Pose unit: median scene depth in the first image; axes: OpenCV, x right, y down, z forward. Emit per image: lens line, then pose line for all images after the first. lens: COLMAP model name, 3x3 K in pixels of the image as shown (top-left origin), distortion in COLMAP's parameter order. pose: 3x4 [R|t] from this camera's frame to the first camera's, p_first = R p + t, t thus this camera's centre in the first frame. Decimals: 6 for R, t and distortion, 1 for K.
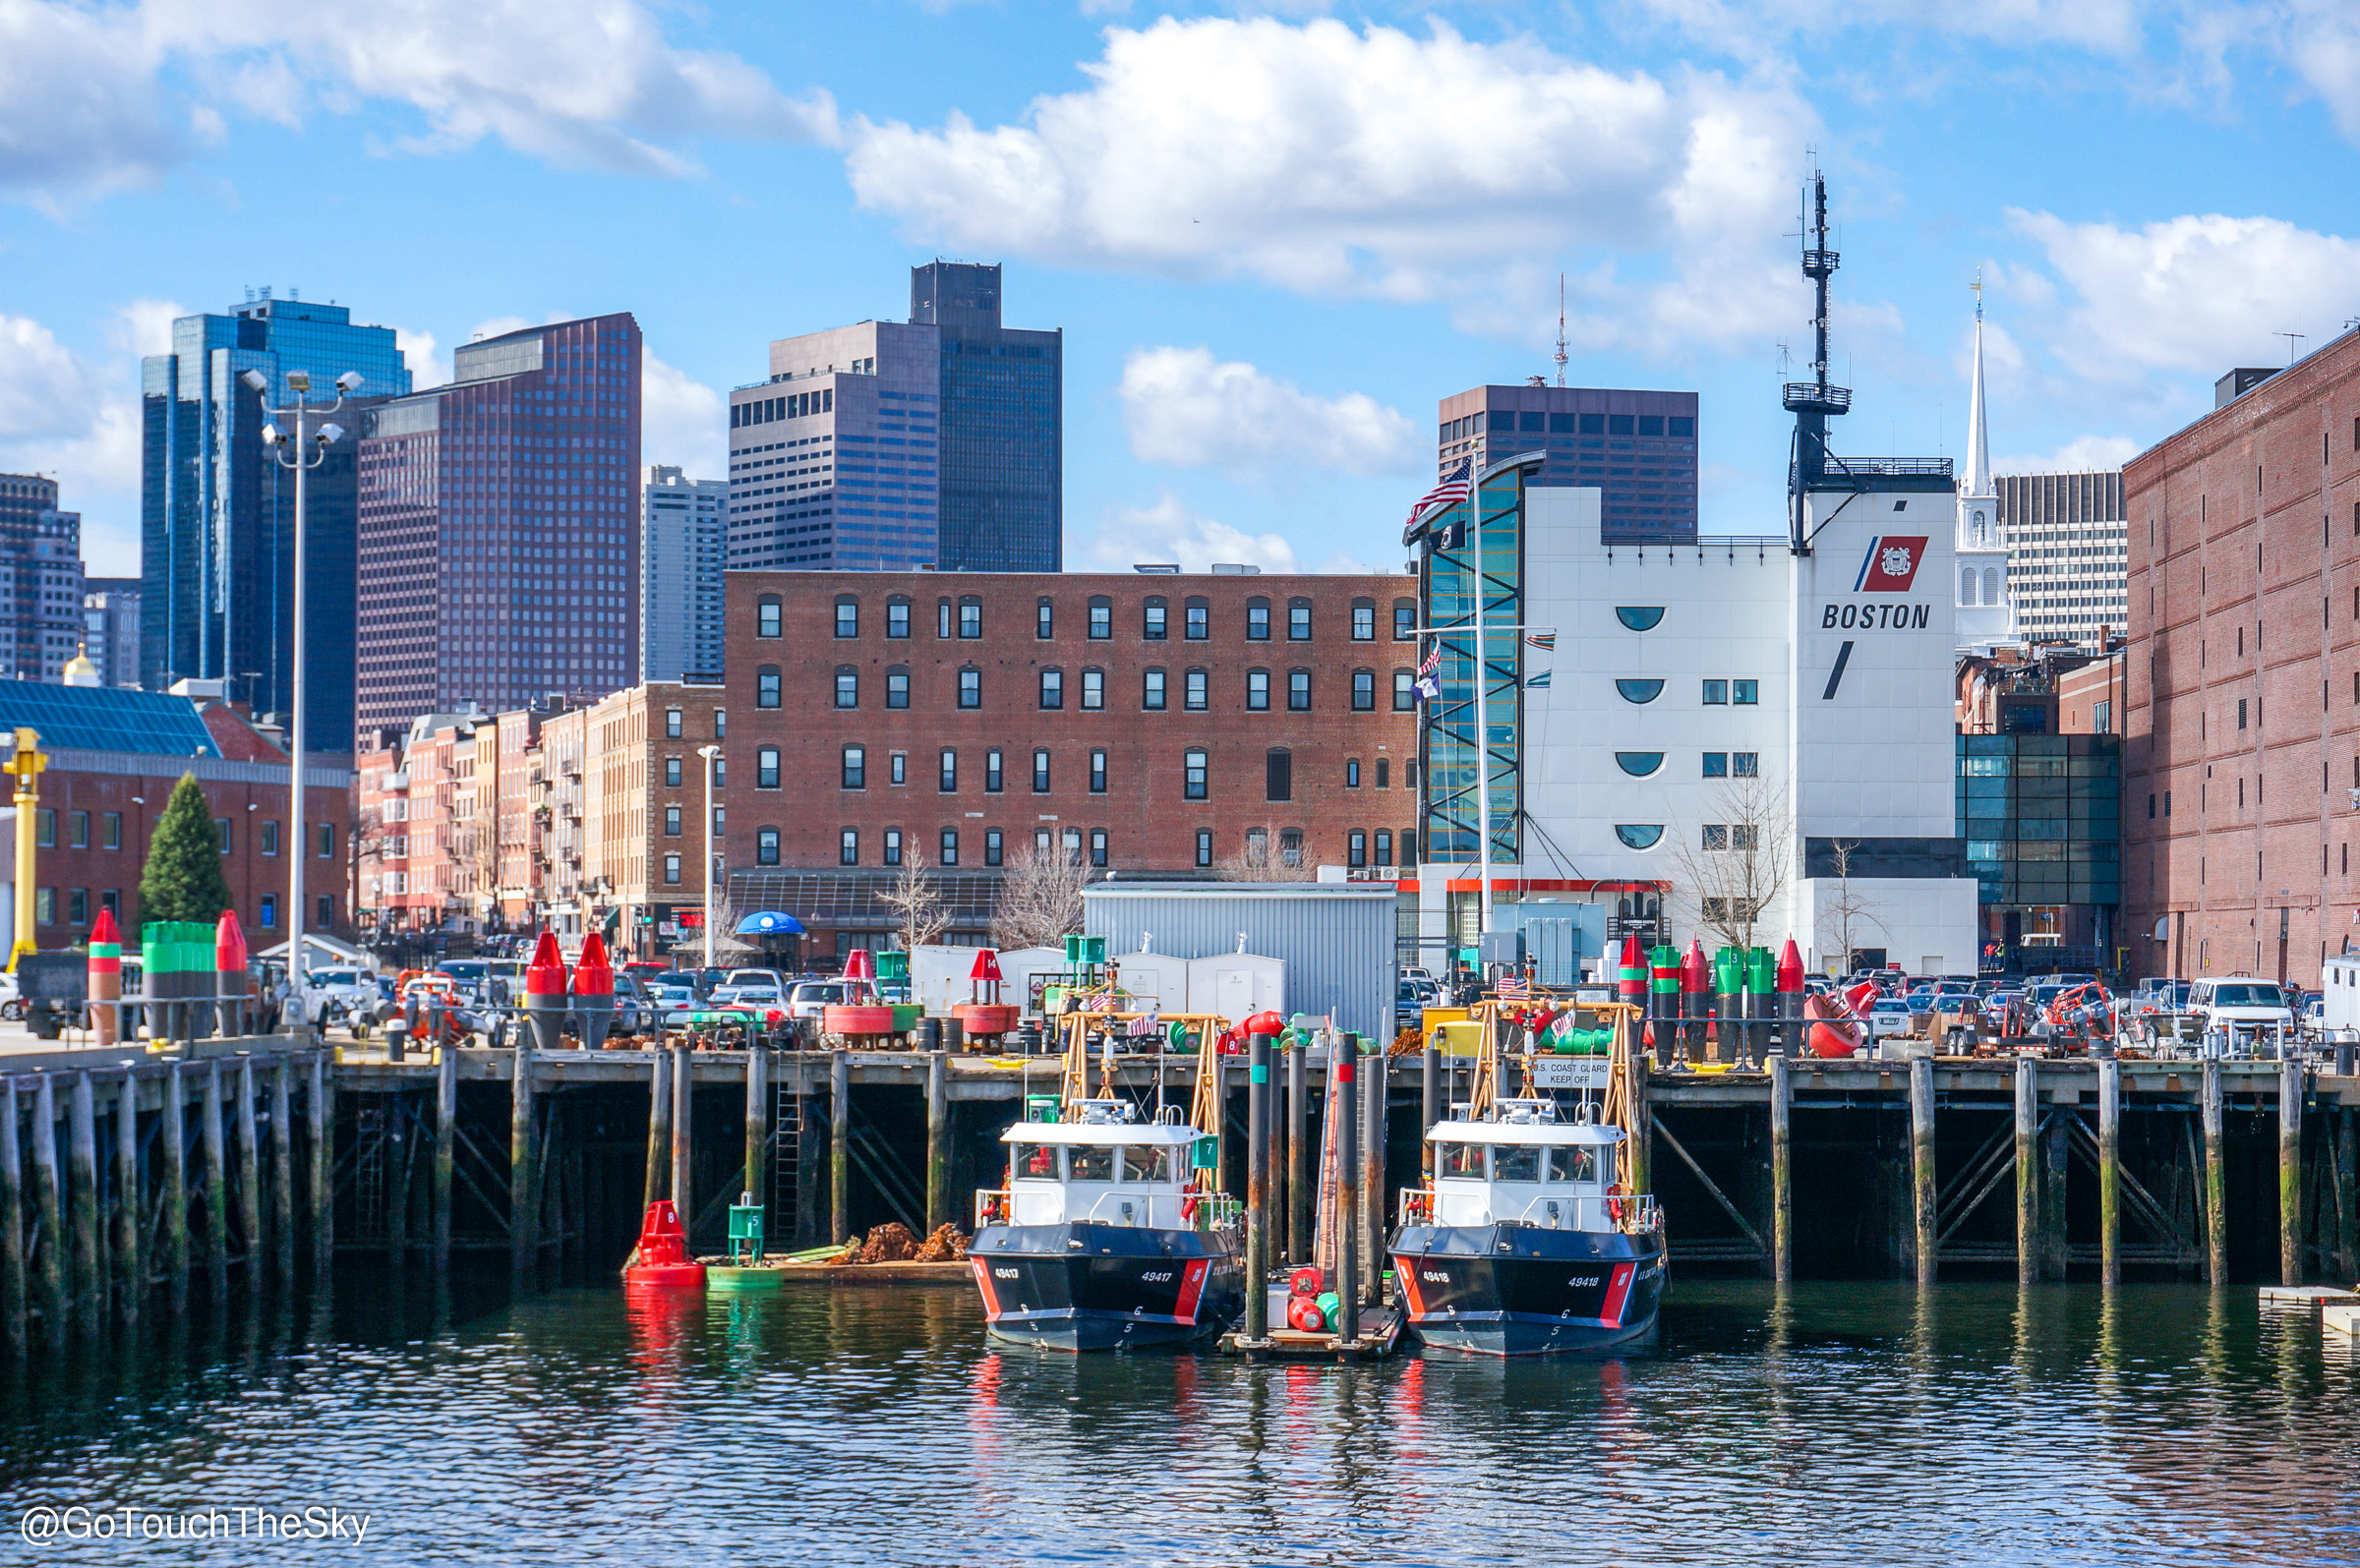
lens RADIAL K [[4970.7, 0, 1179.6], [0, 4970.7, 788.2], [0, 0, 1]] dist [0.098535, 0.000000]
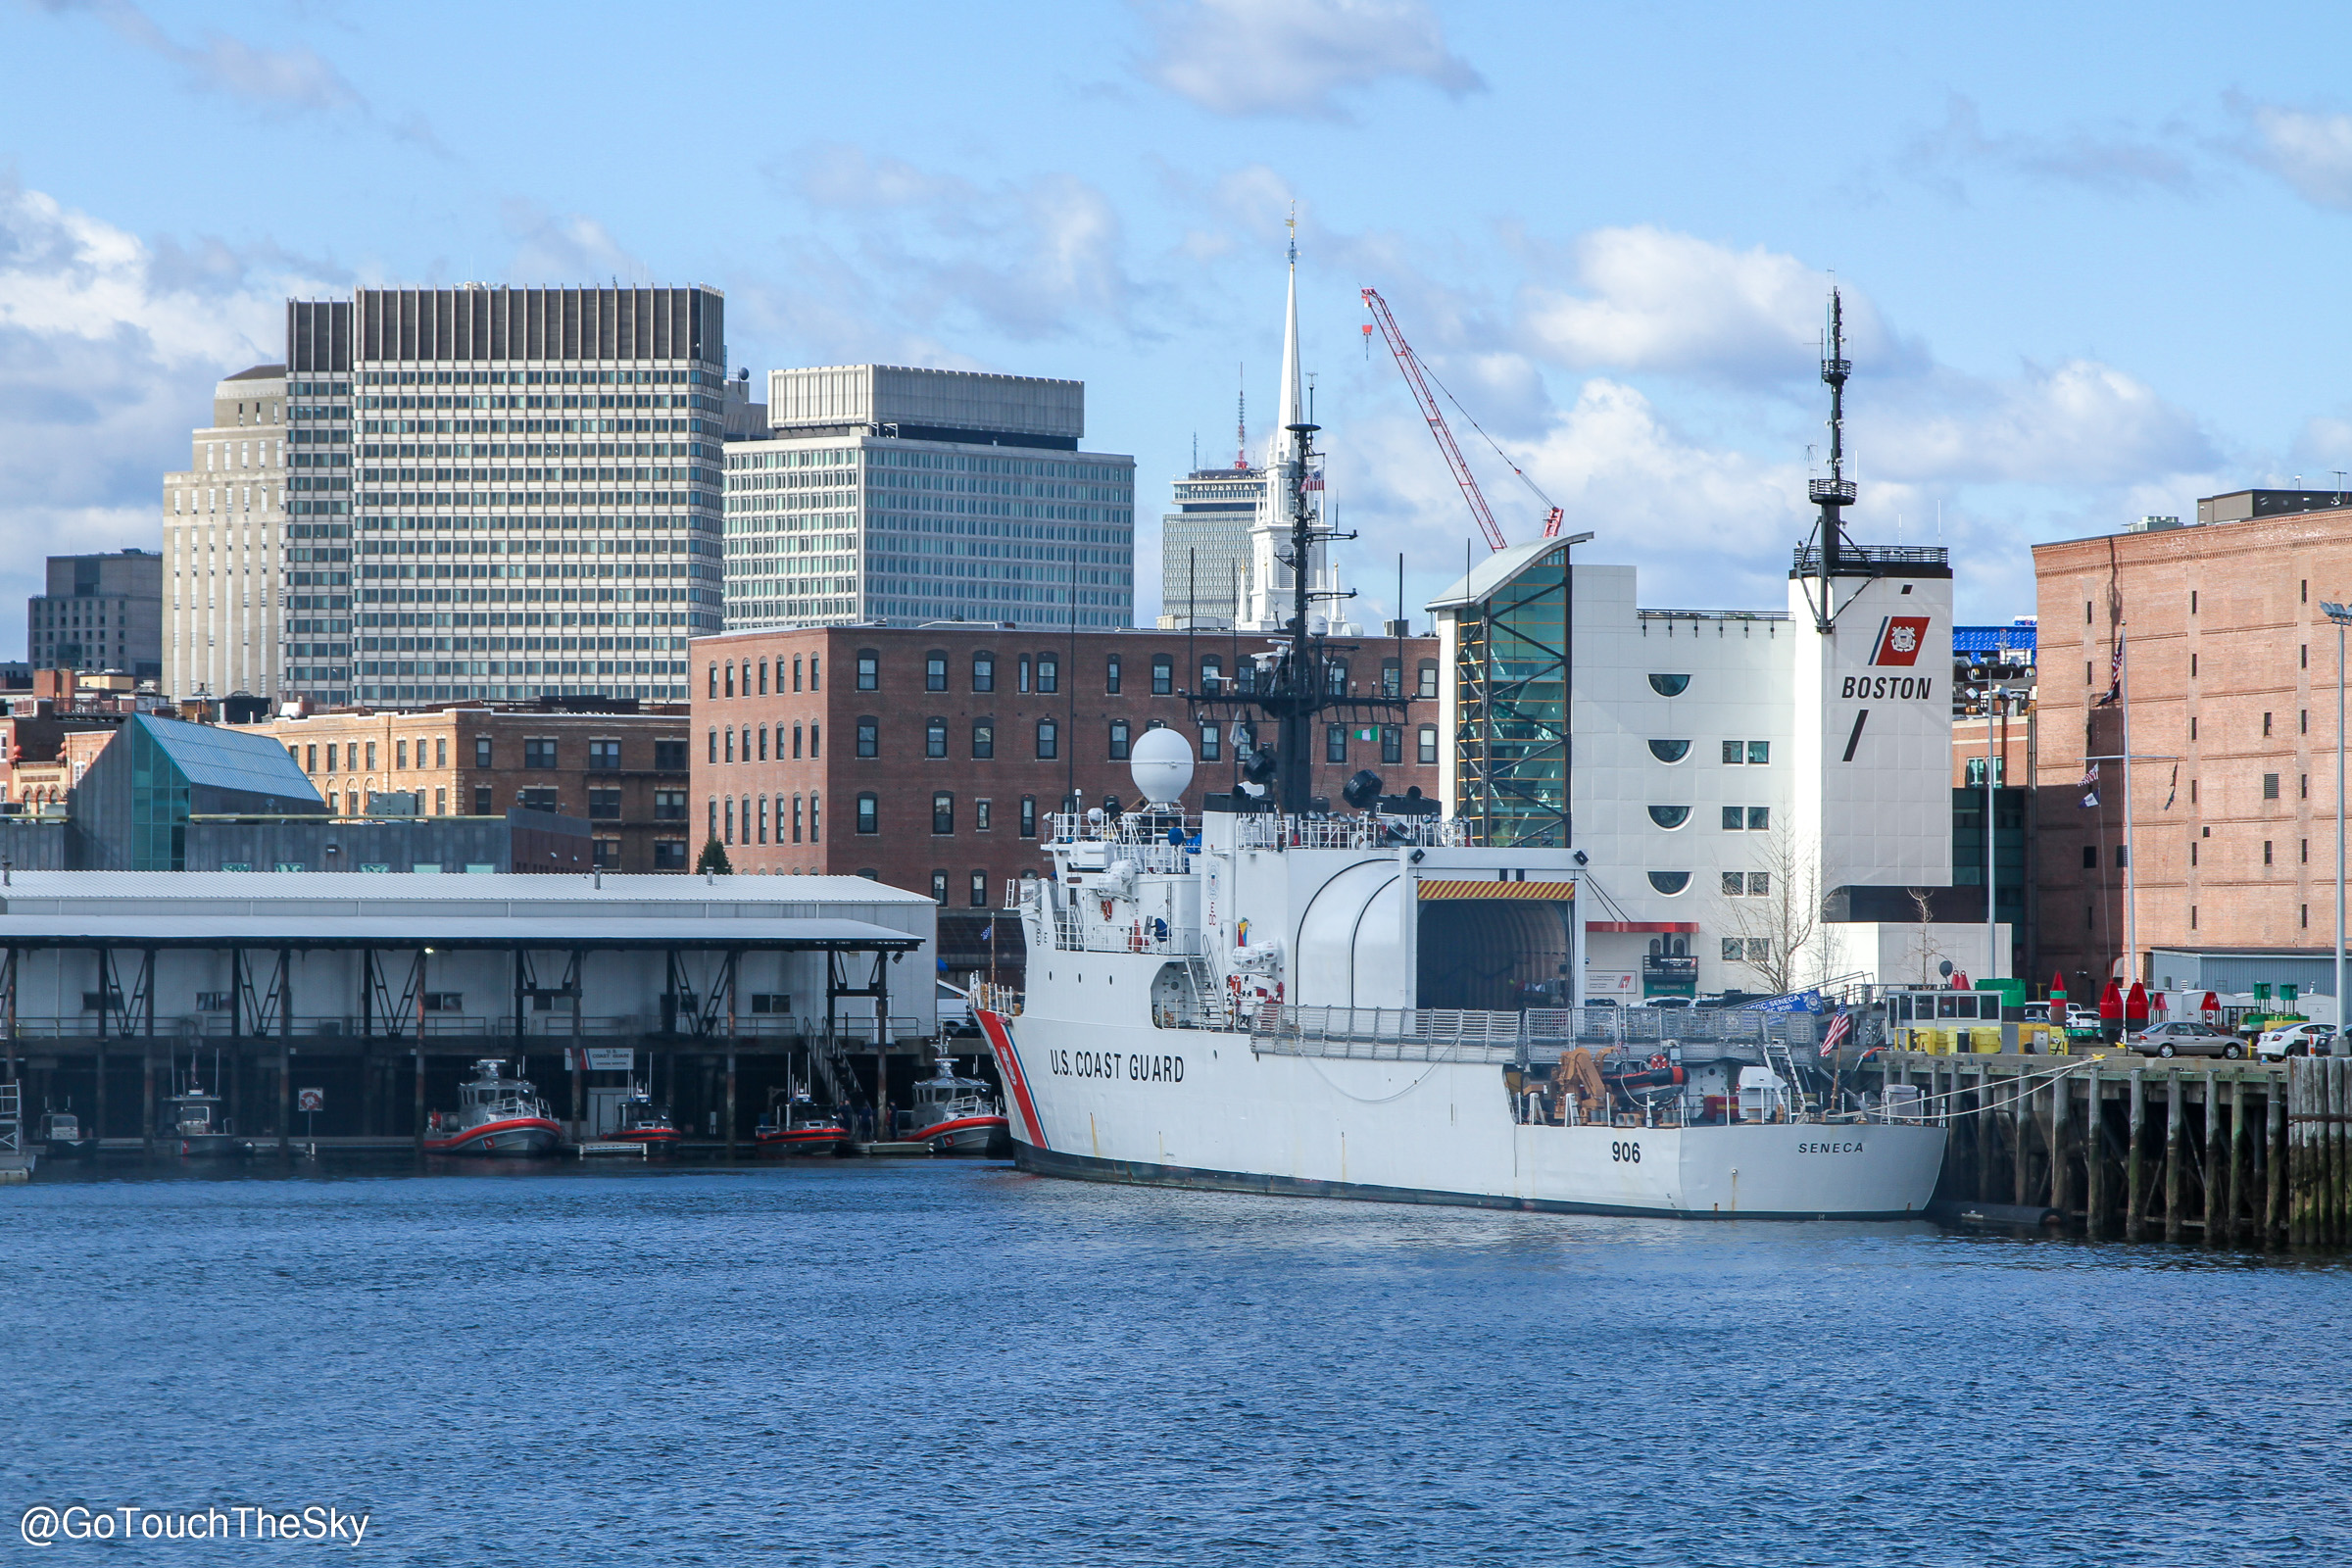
lens RADIAL K [[9188.8, 0, 1176.3], [0, 9188.8, 783.7], [0, 0, 1]] dist [0.256207, 0.000000]
pose [[0.939197, 0.005422, 0.343337, -0.710929], [-0.009624, 0.999898, 0.010536, -0.032655], [-0.343245, -0.013200, 0.939153, -0.878970]]
